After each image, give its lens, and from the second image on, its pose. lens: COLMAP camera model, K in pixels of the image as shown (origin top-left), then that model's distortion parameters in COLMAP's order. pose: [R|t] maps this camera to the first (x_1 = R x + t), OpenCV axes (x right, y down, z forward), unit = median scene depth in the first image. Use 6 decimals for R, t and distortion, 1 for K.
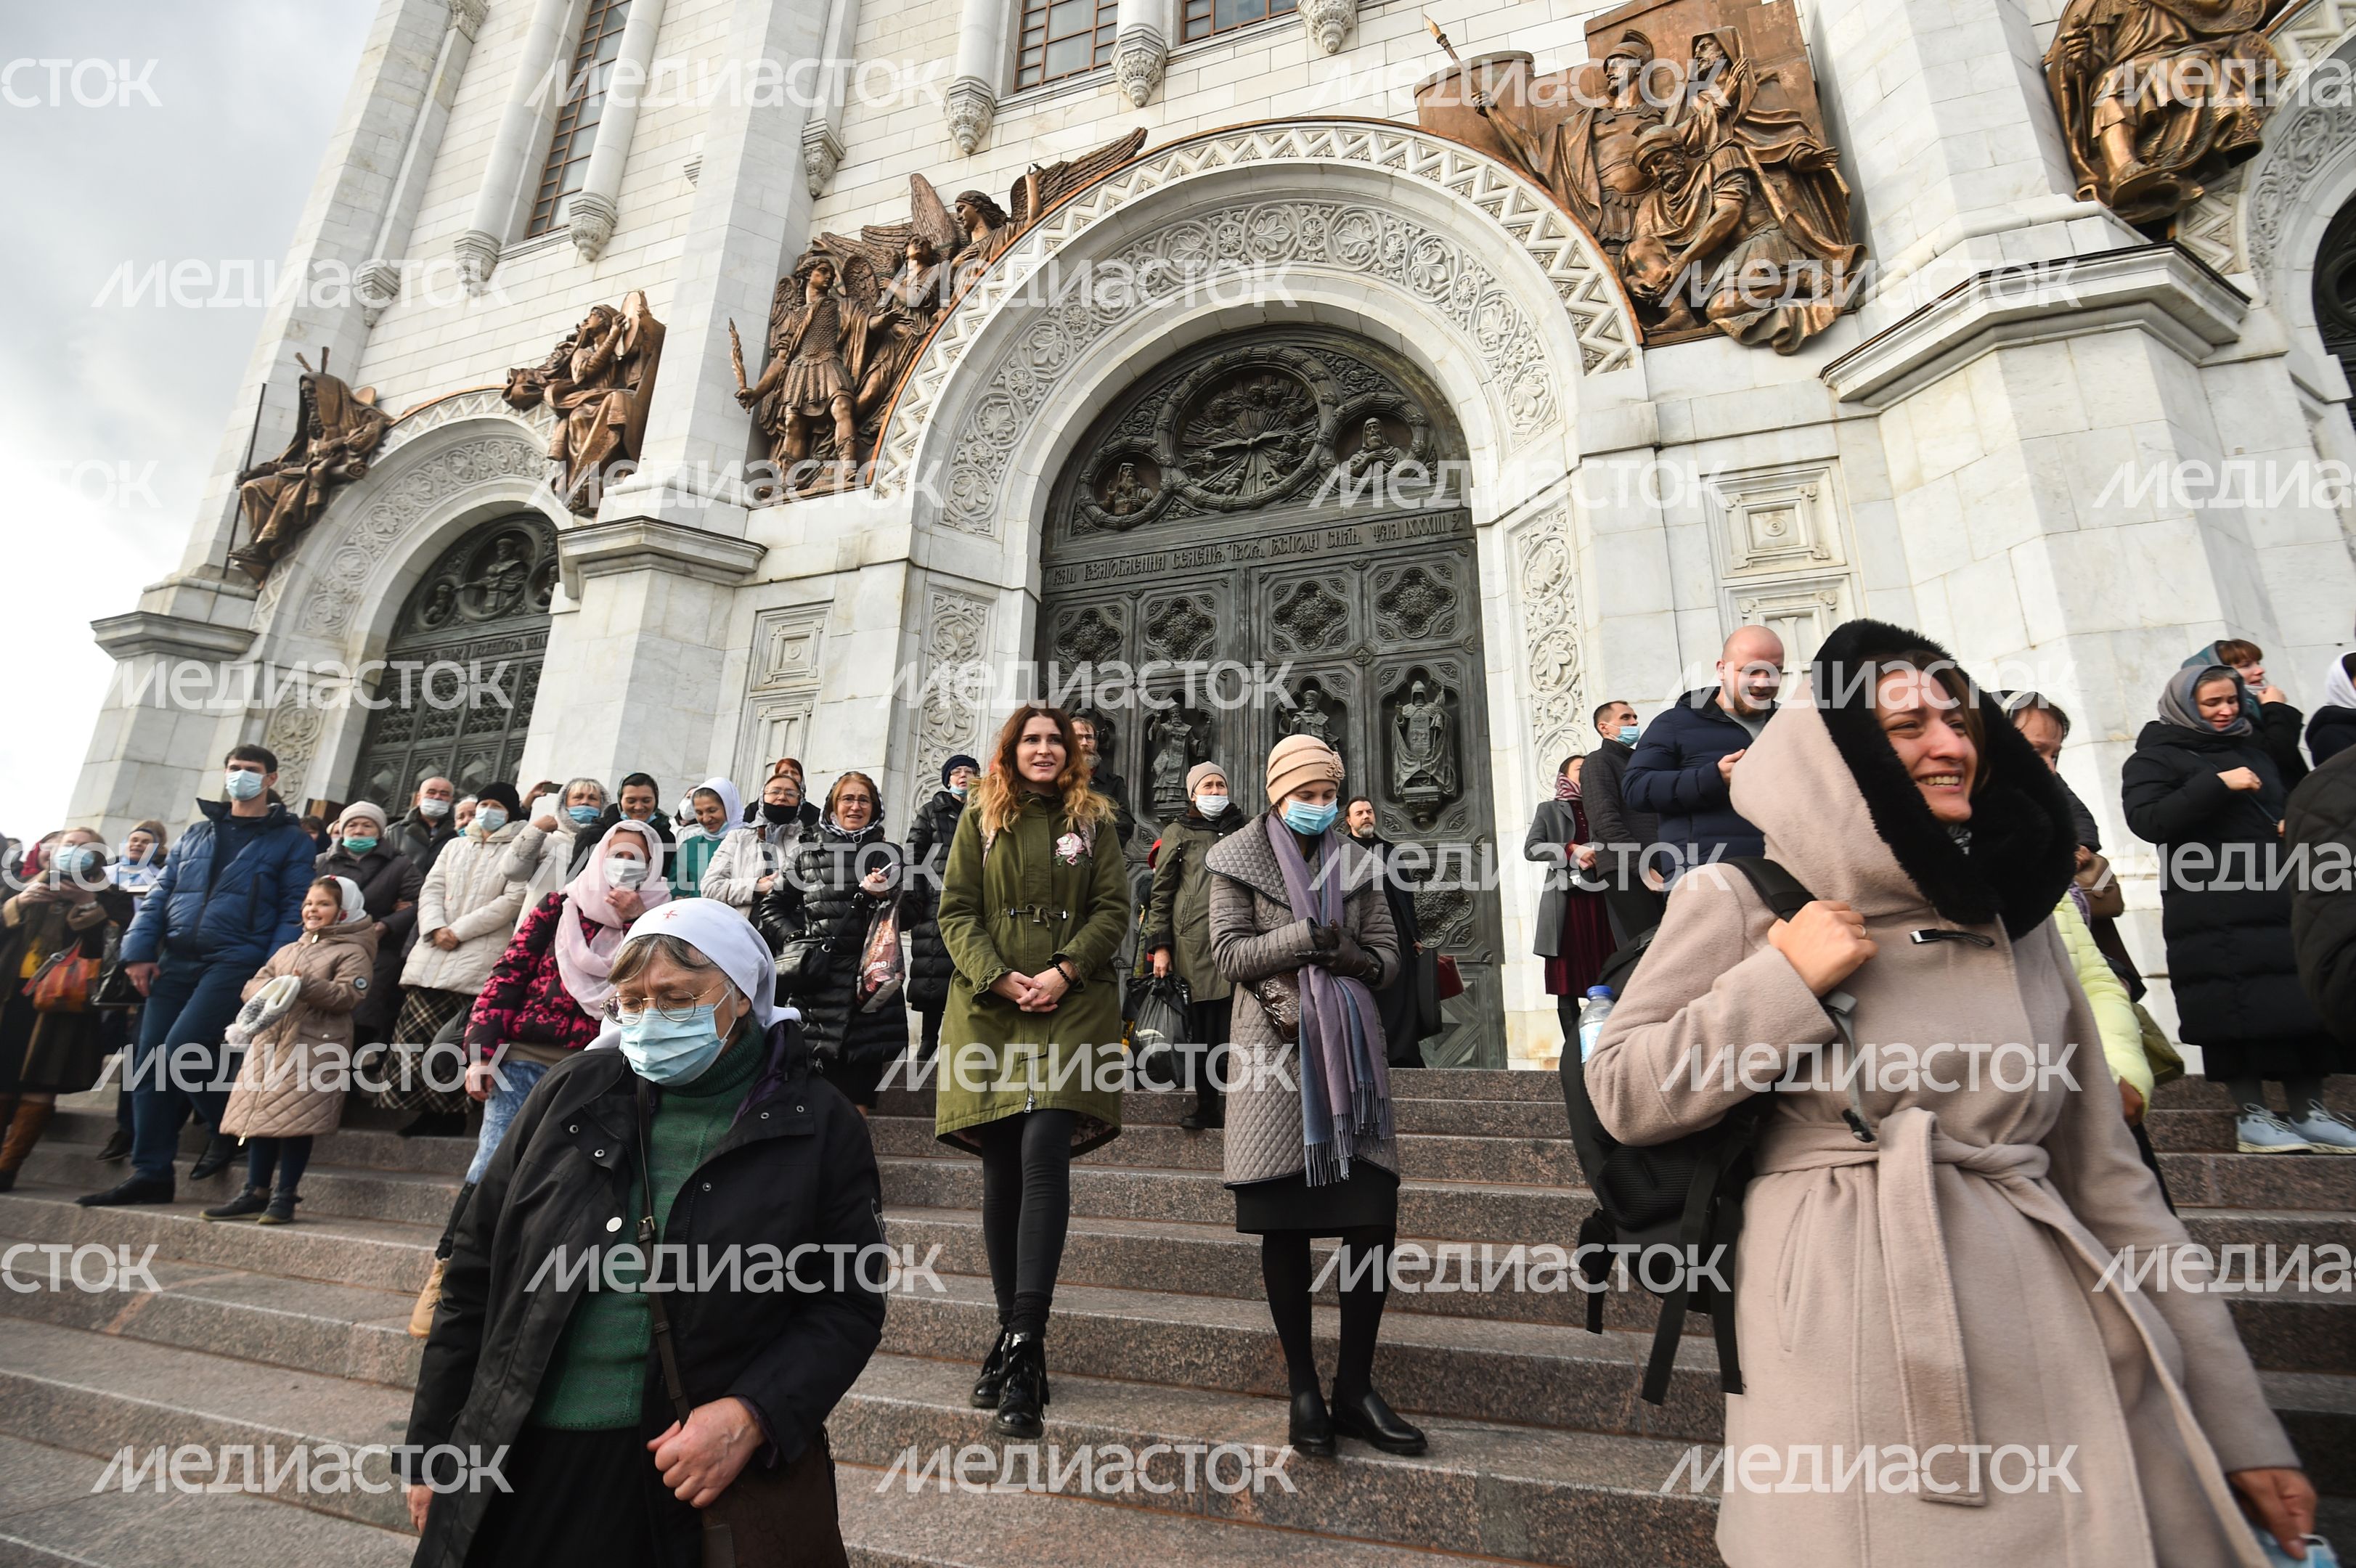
lens RADIAL K [[1057.1, 0, 1170.6], [0, 1057.1, 790.0], [0, 0, 1]] dist [0.021794, -0.034355]
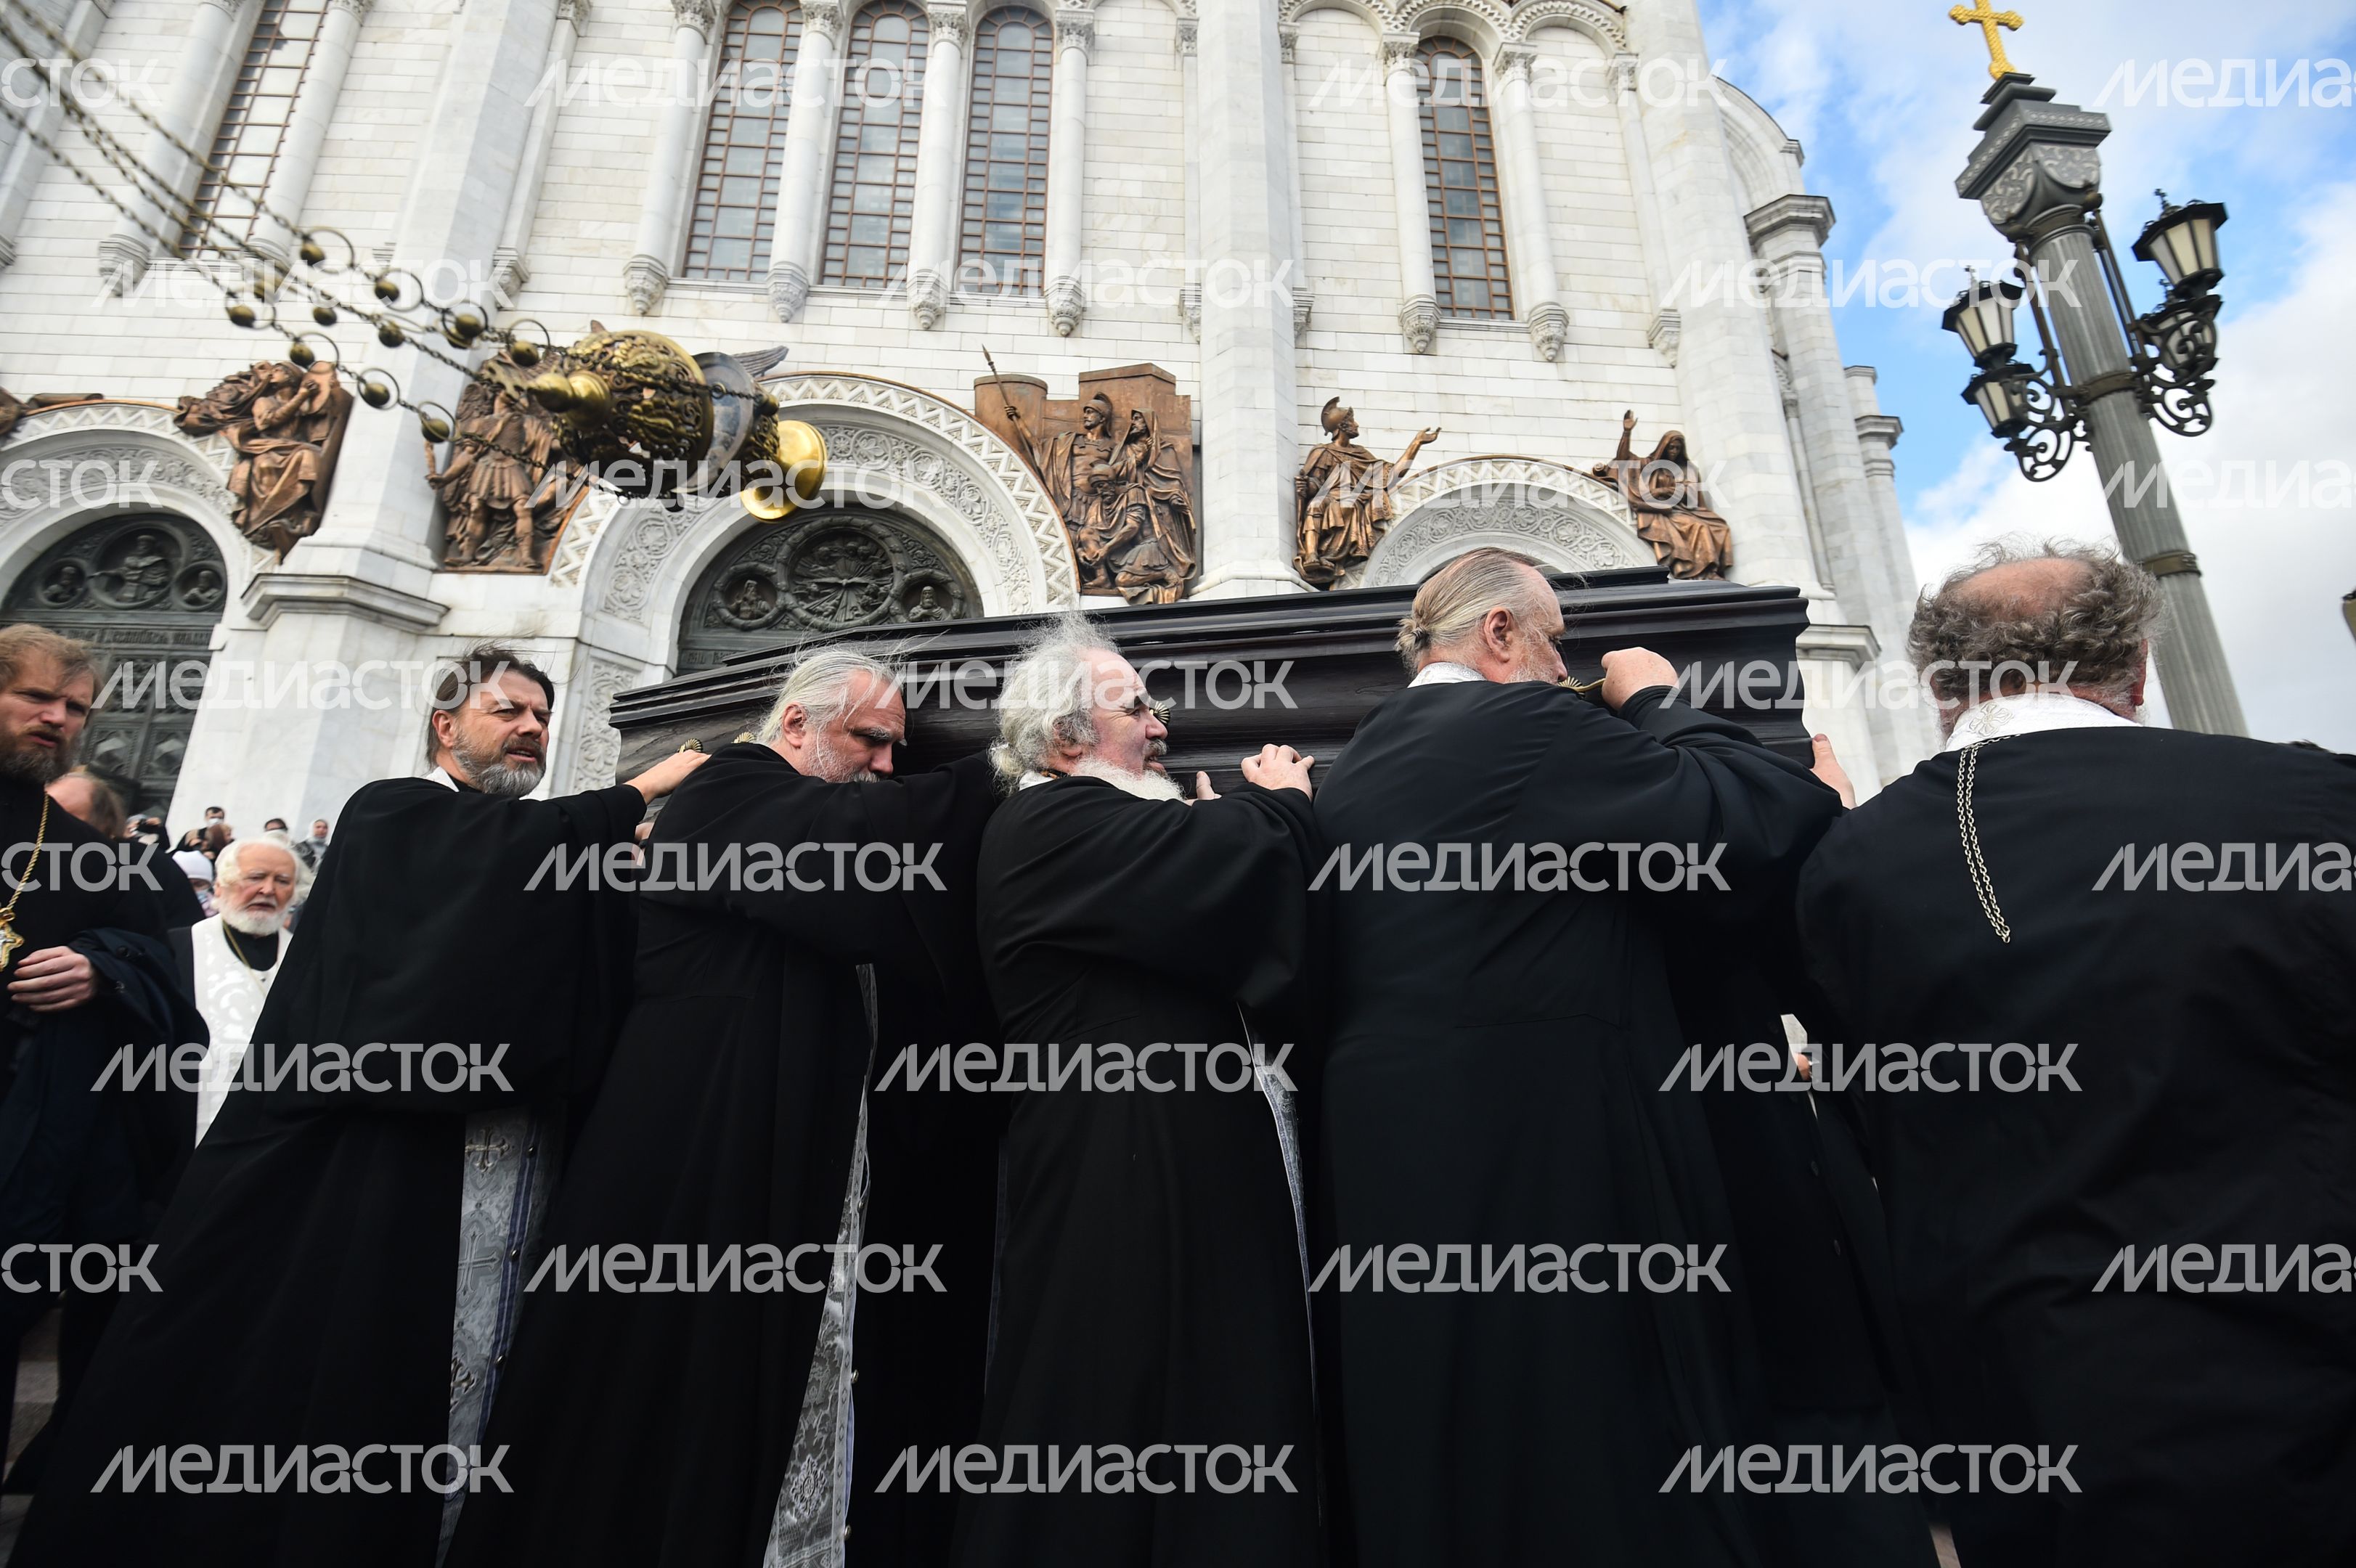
lens RADIAL K [[1076.1, 0, 1162.1], [0, 1076.1, 787.1], [0, 0, 1]] dist [0.023808, -0.036148]
pose [[0.925505, 0.086562, 0.368710, -0.044613], [-0.088417, 0.996013, -0.011899, -0.073695], [-0.368270, -0.021587, 0.929468, -0.564250]]
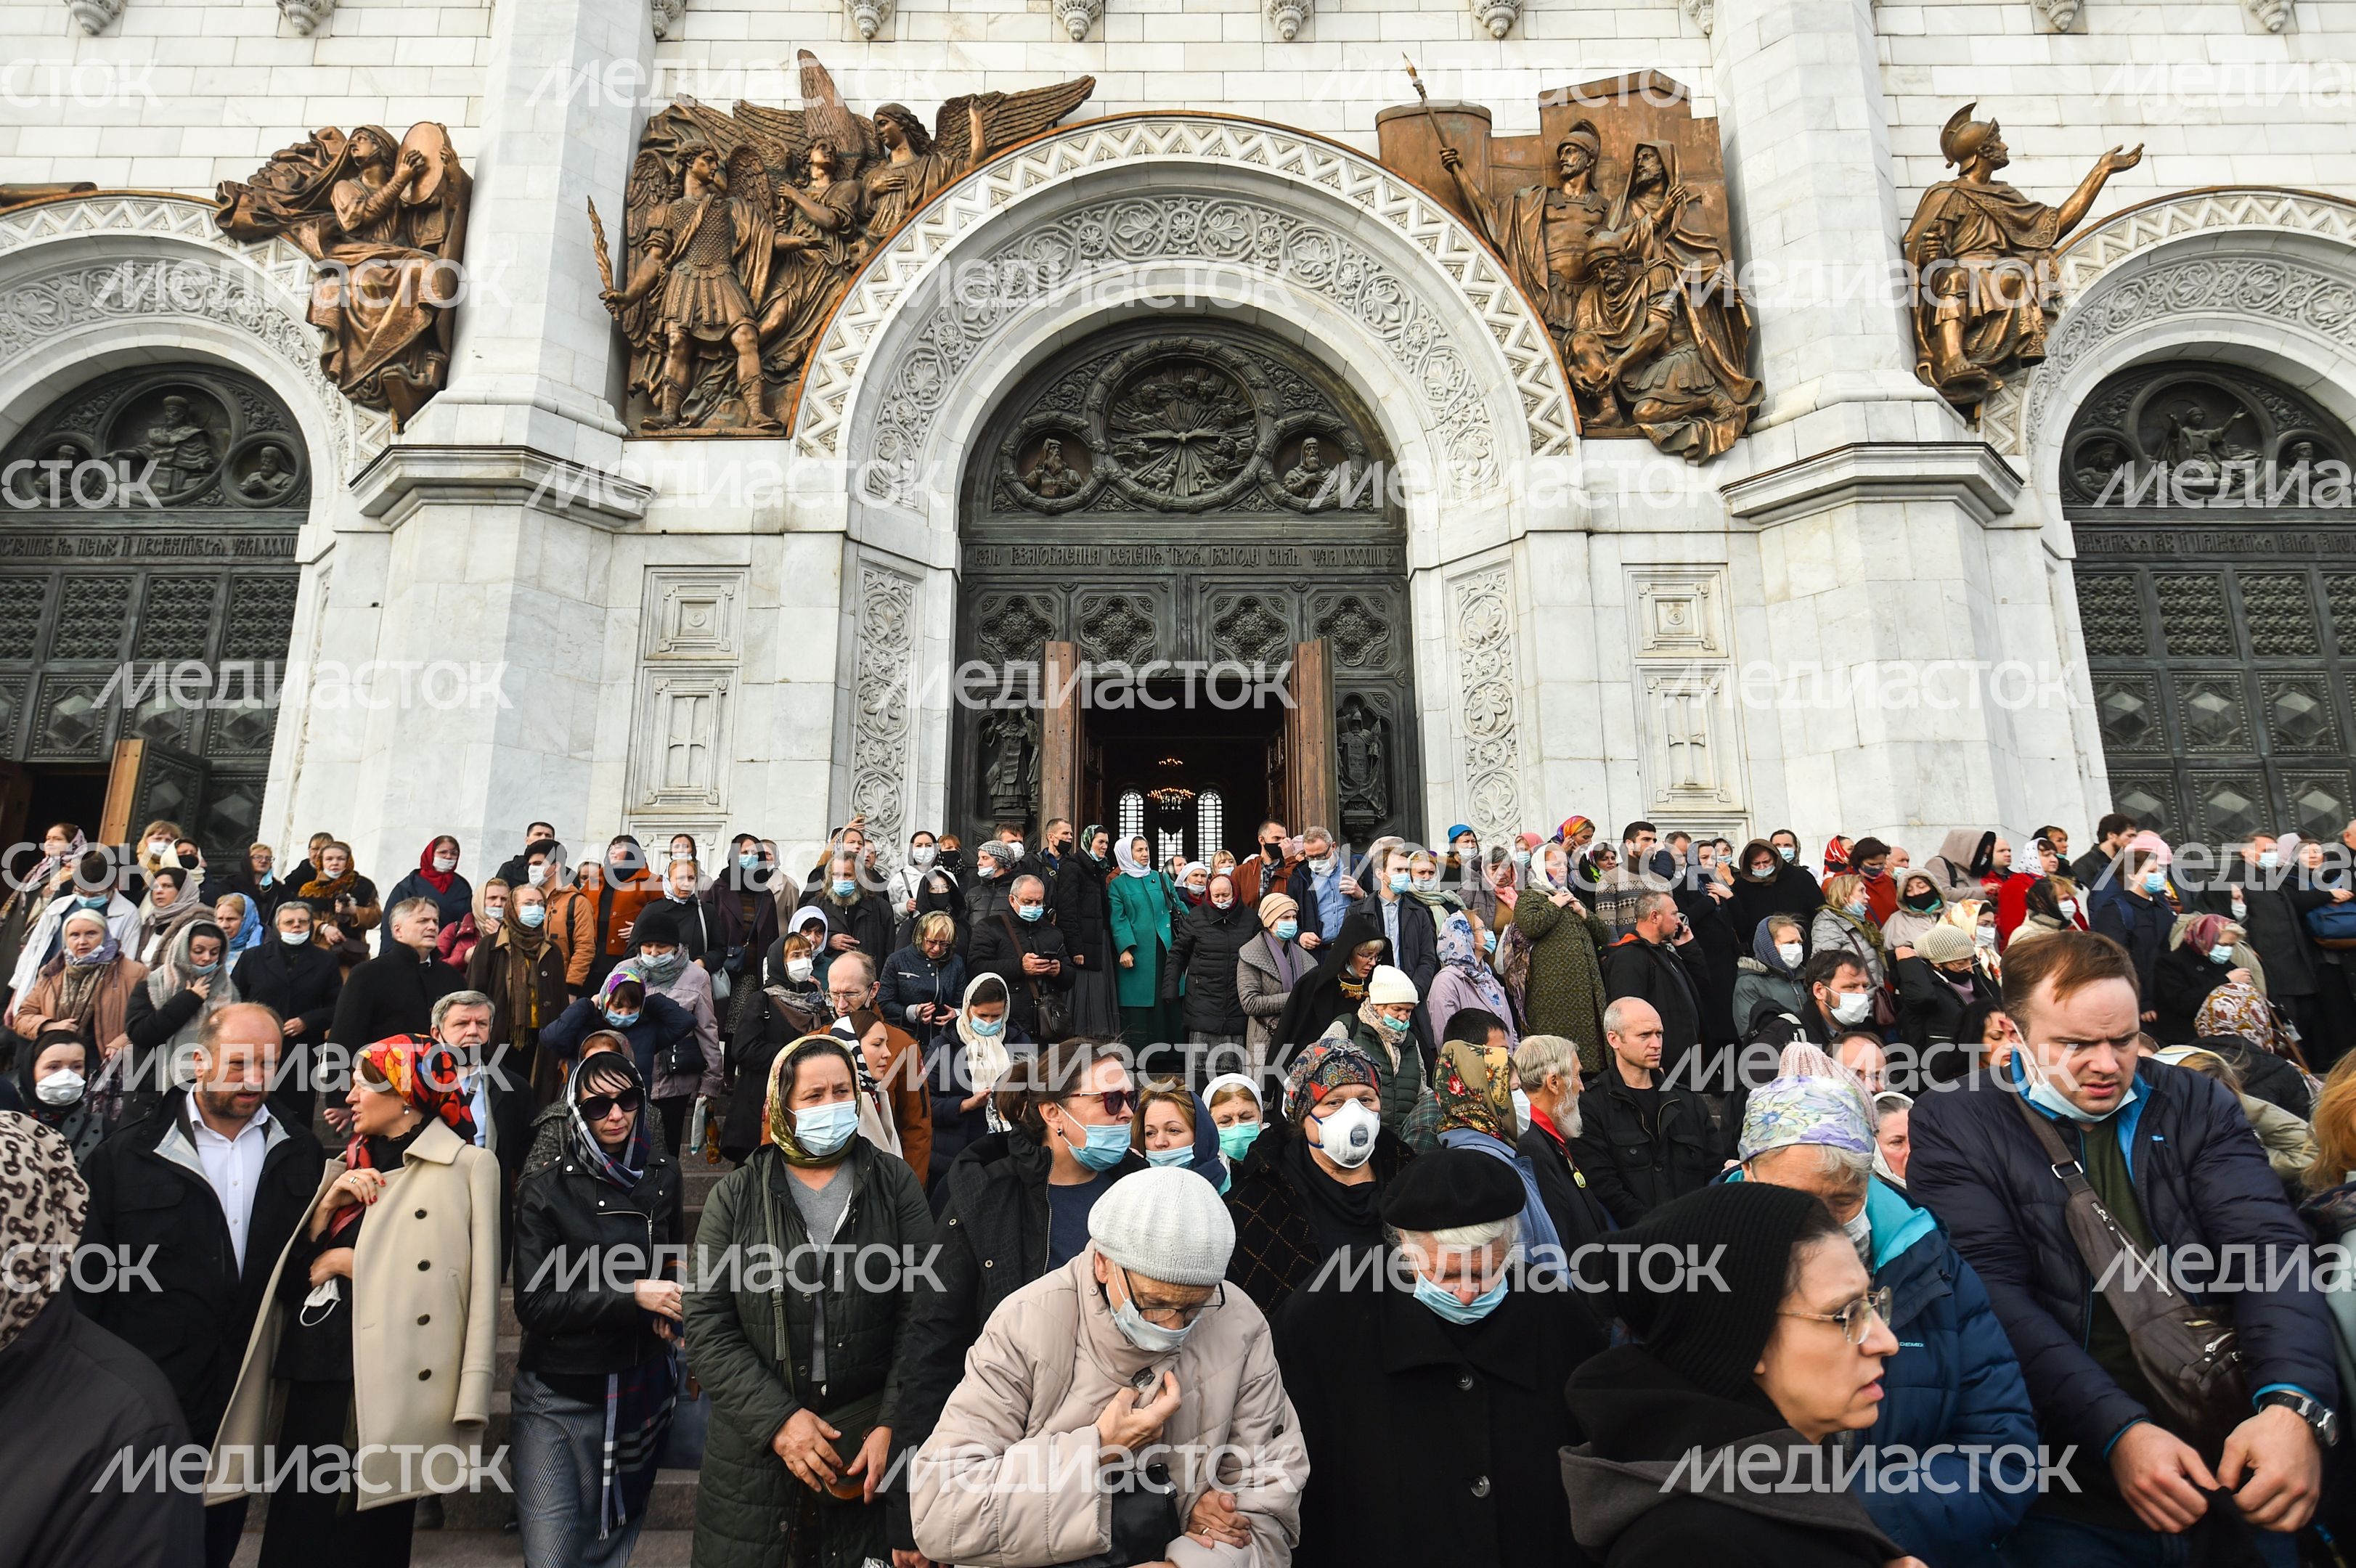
lens RADIAL K [[1377.5, 0, 1160.9], [0, 1377.5, 791.5], [0, 0, 1]] dist [0.045615, -0.025458]
pose [[0.949504, 0.045526, 0.310434, -0.339665], [-0.064663, 0.996571, 0.051632, -0.070479], [-0.307019, -0.069098, 0.949192, -0.236153]]
